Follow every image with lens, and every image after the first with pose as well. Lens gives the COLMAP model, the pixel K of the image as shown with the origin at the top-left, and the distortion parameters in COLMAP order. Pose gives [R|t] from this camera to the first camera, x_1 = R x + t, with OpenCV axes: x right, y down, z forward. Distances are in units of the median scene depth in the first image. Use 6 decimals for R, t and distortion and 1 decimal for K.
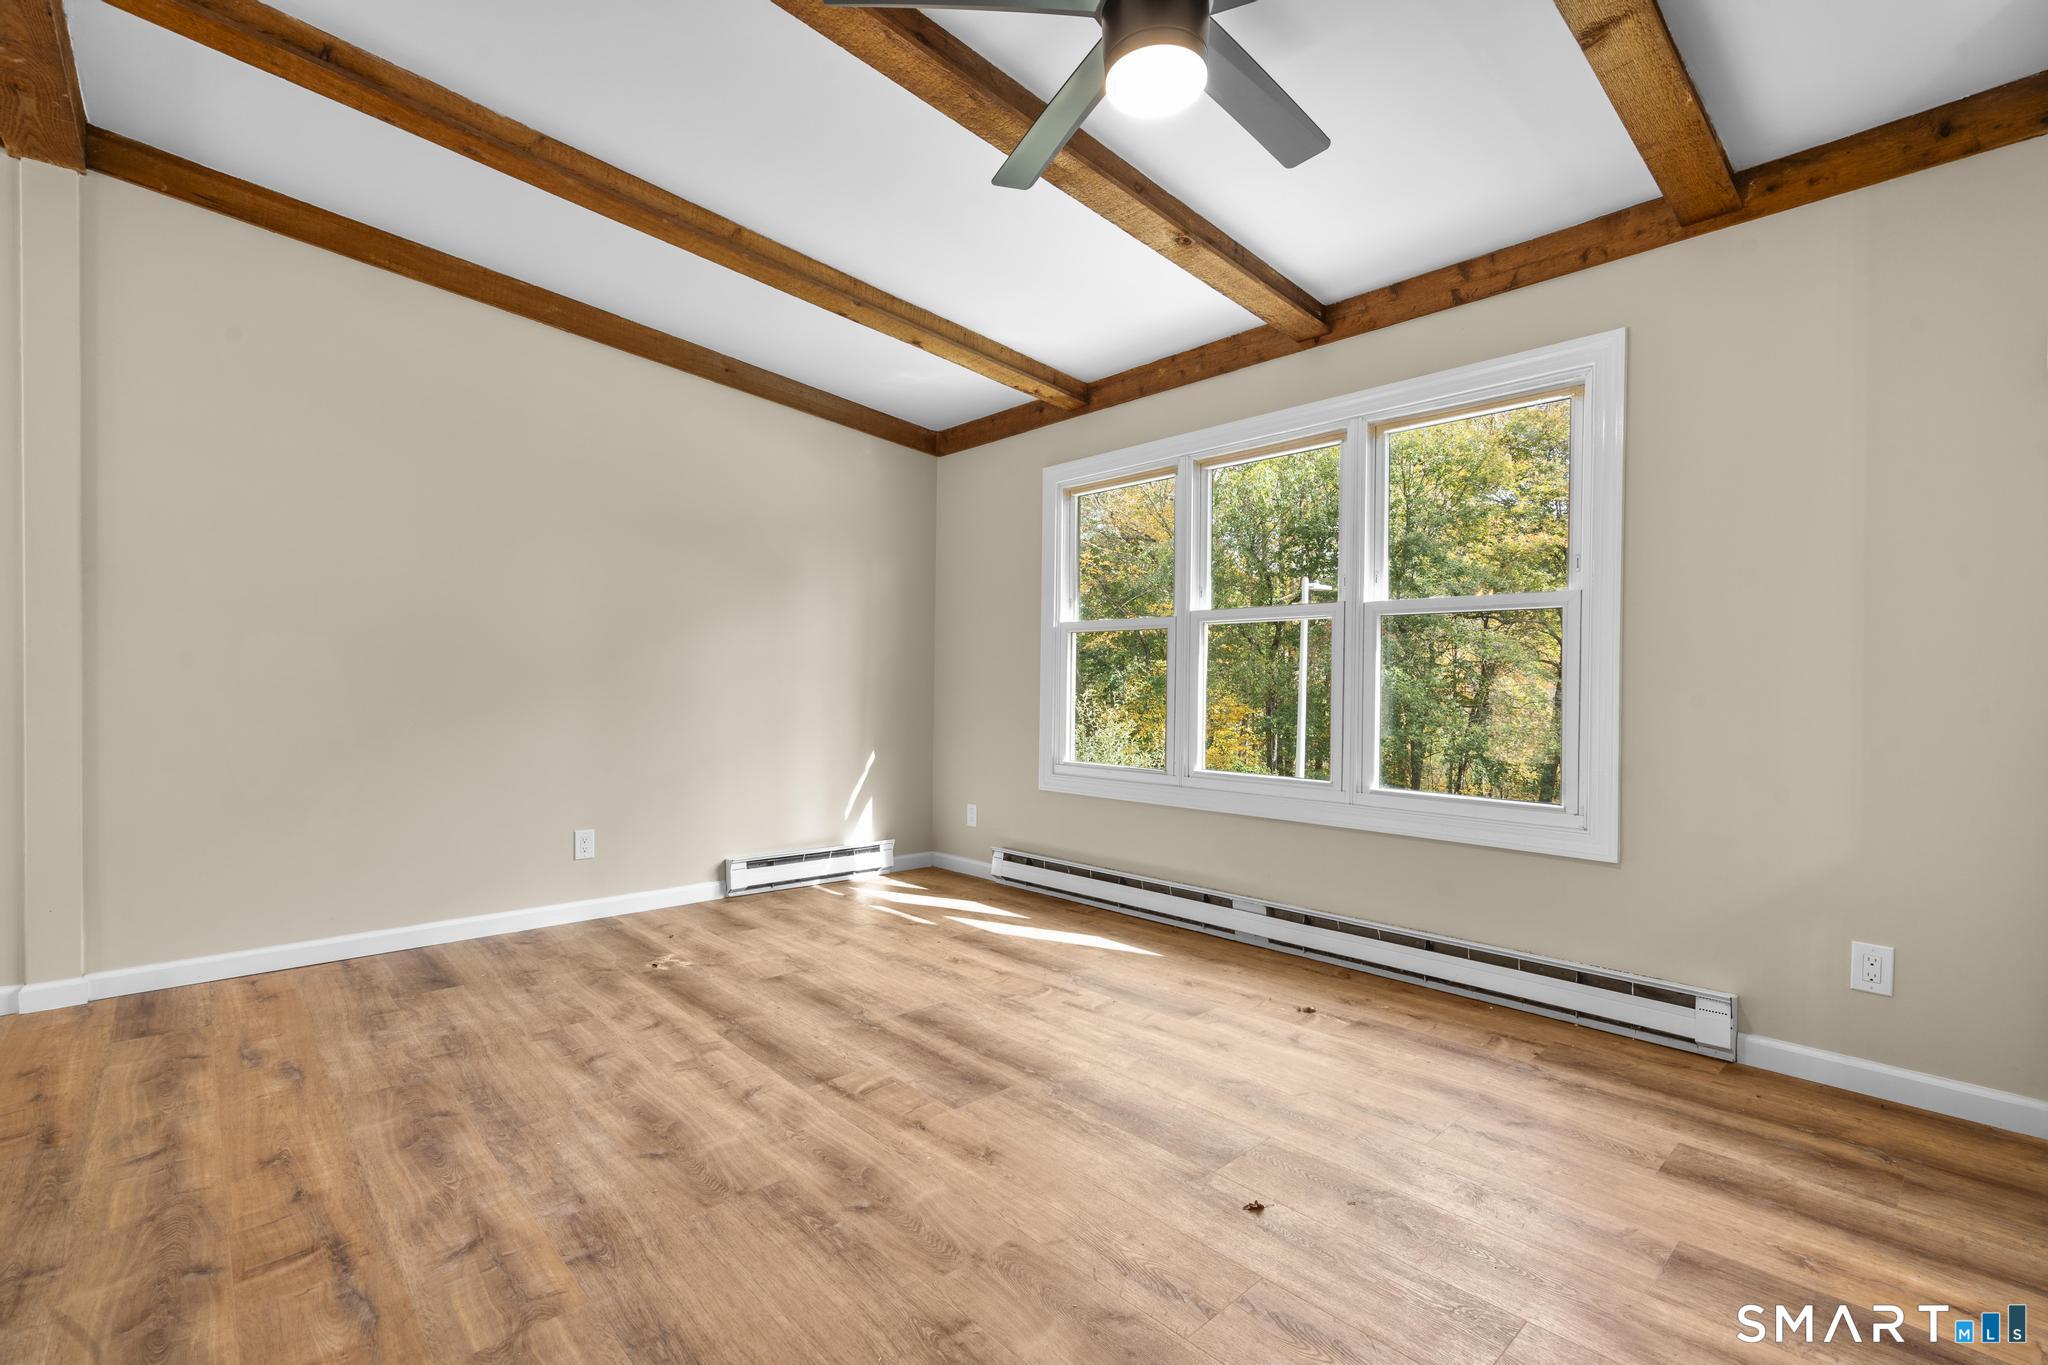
lens RADIAL K [[918.4, 0, 1017.6], [0, 918.4, 685.9], [0, 0, 1]] dist [-0.008204, 0.003875]
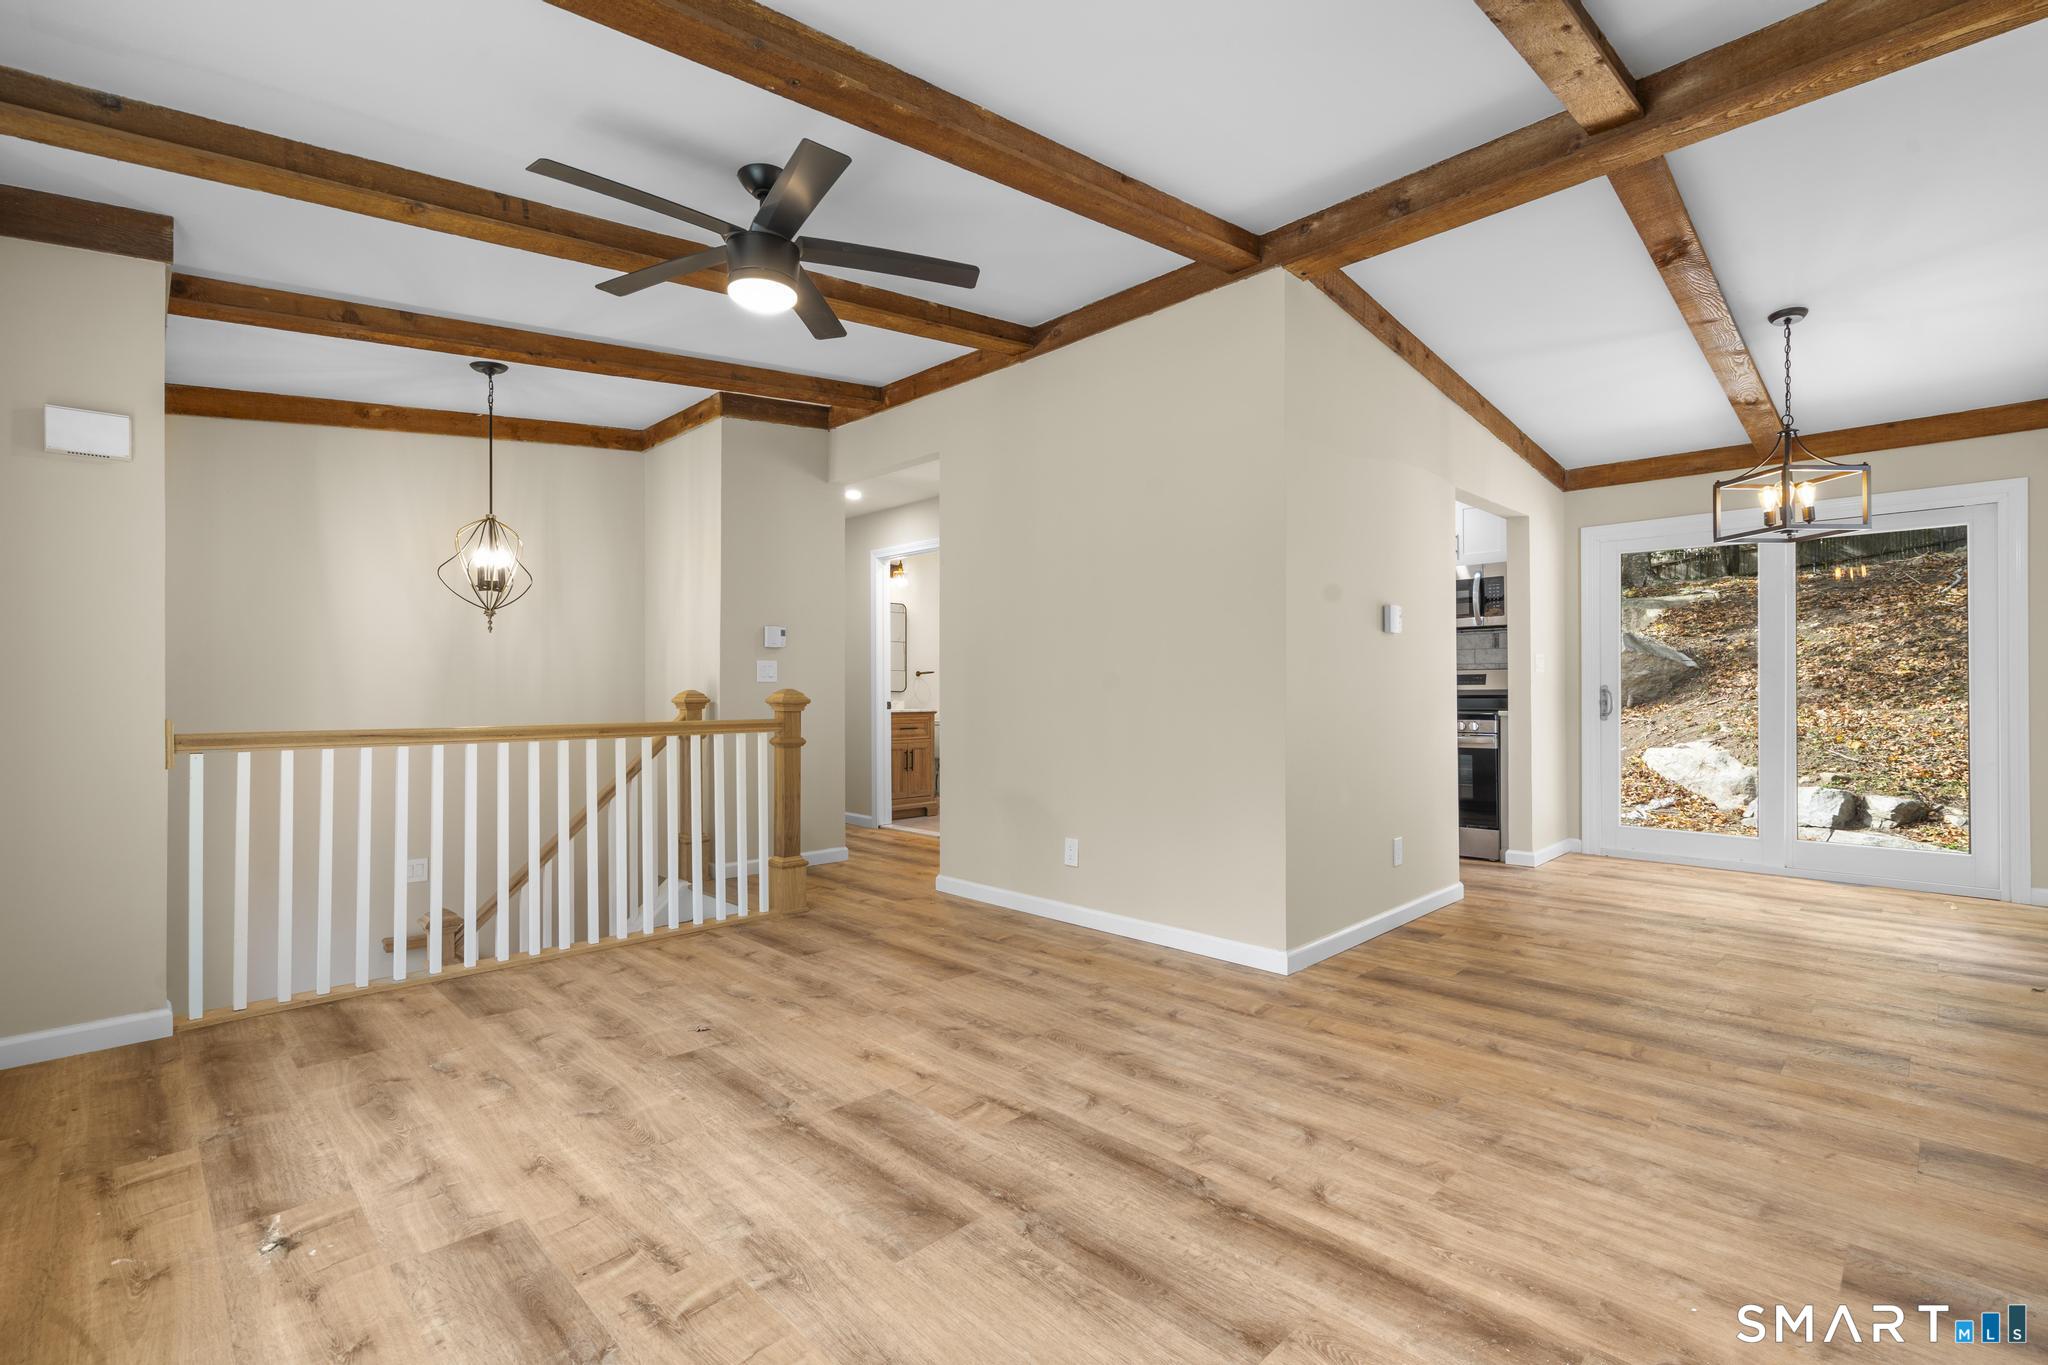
lens RADIAL K [[918.4, 0, 1022.8], [0, 918.4, 686.0], [0, 0, 1]] dist [-0.008204, 0.003875]
pose [[-0.999190, -0.003181, -0.040126, -0.144513], [-0.003042, 0.999989, -0.003529, -0.007976], [0.040137, -0.003404, -0.999188, 1.675382]]
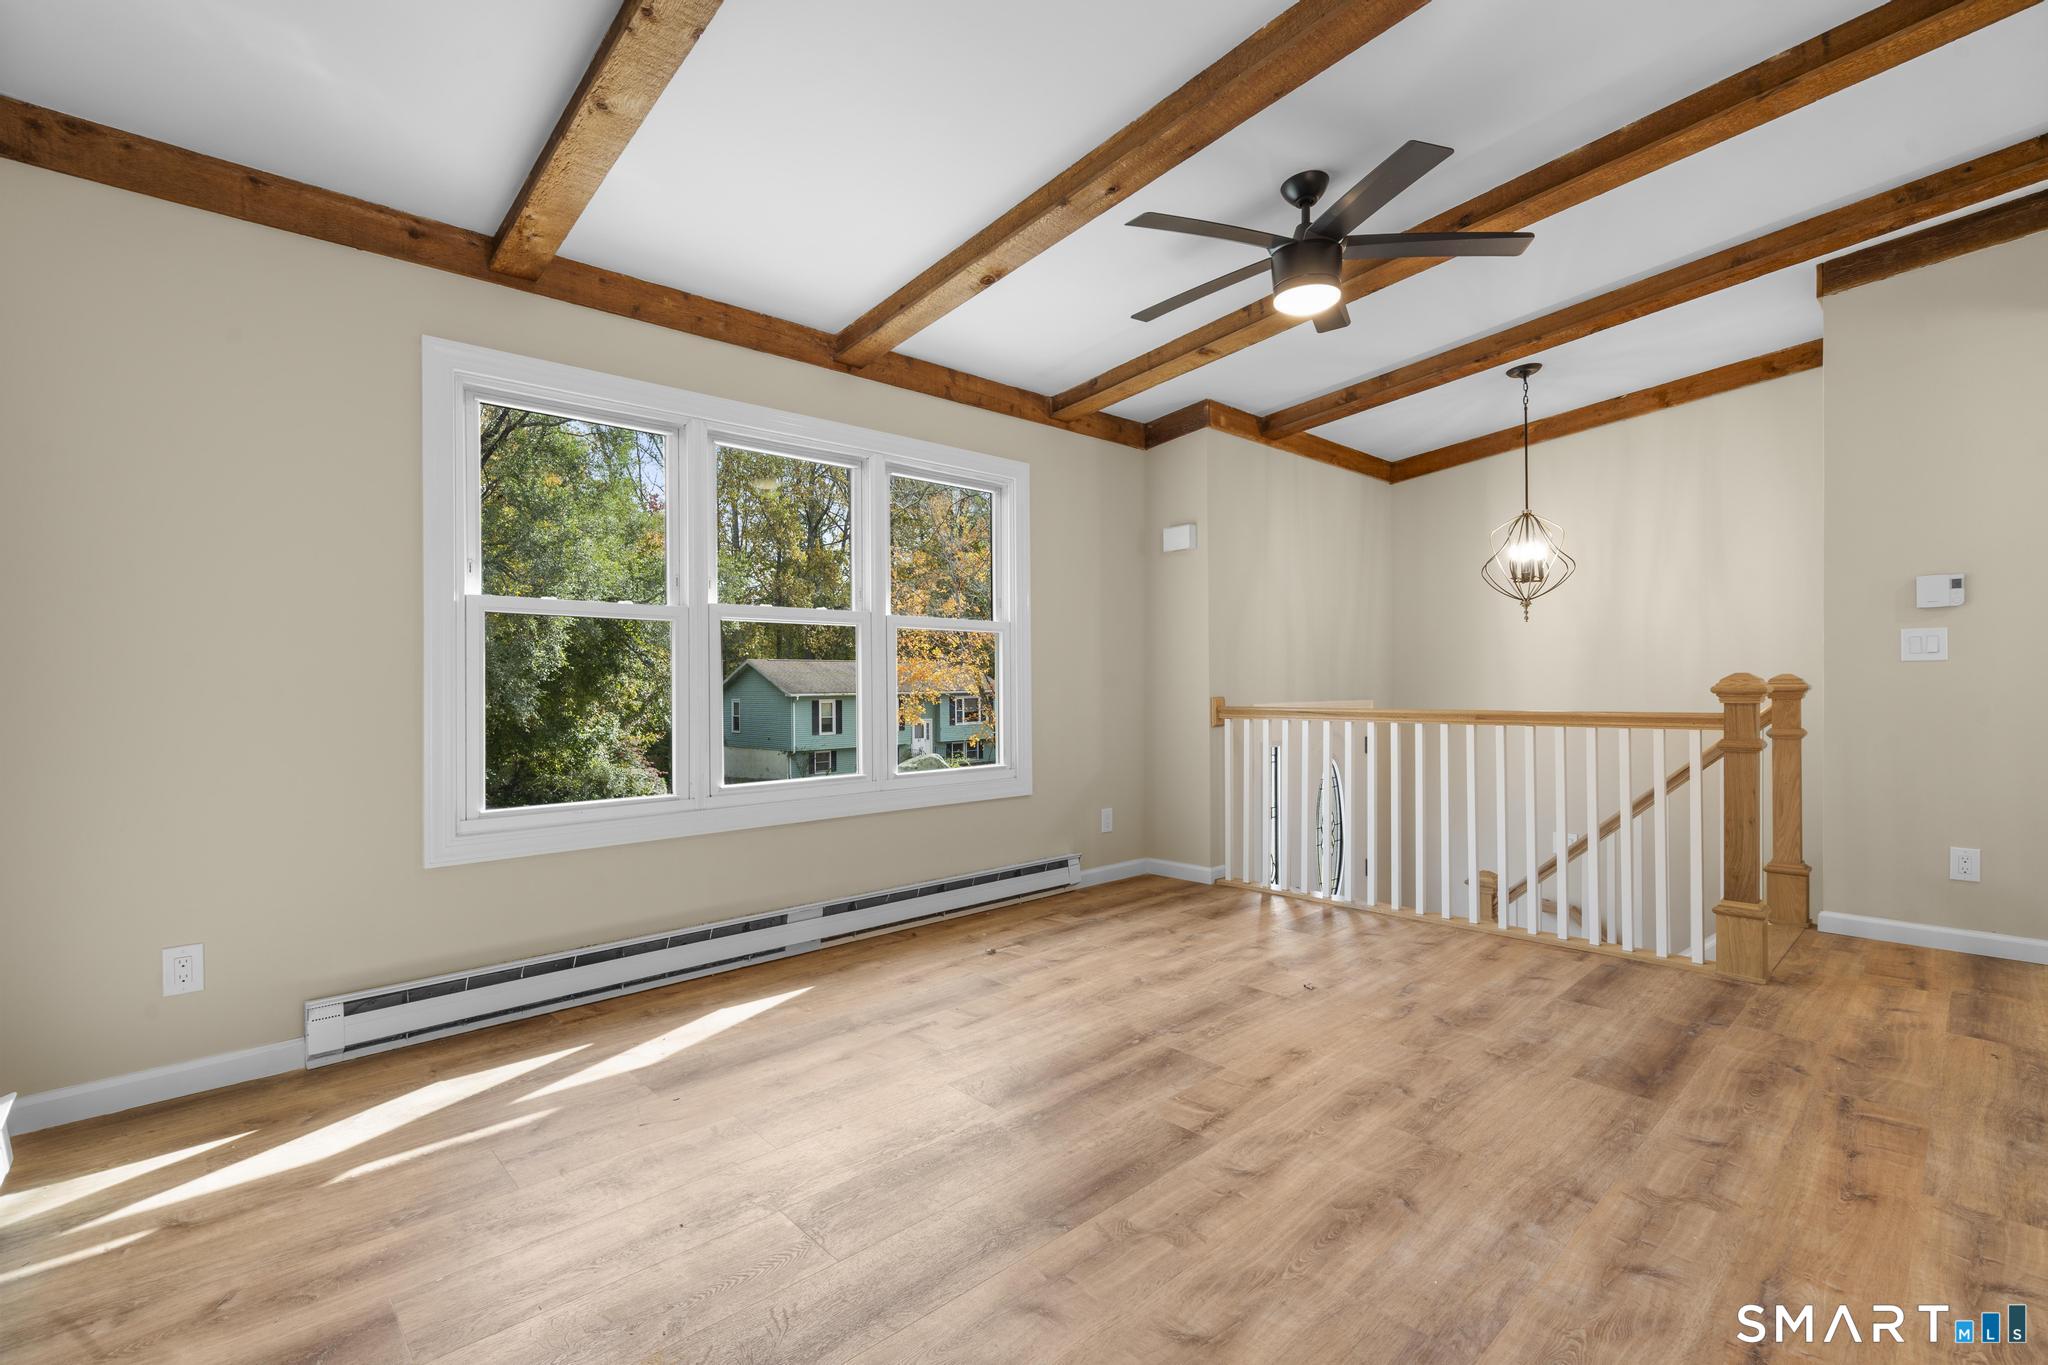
lens RADIAL K [[918.4, 0, 1022.0], [0, 918.4, 686.9], [0, 0, 1]] dist [-0.008204, 0.003875]
pose [[-0.010129, -0.008720, 0.999911, -0.942270], [0.011896, 0.999890, 0.008840, -0.010589], [-0.999878, 0.011984, -0.010025, 1.005331]]
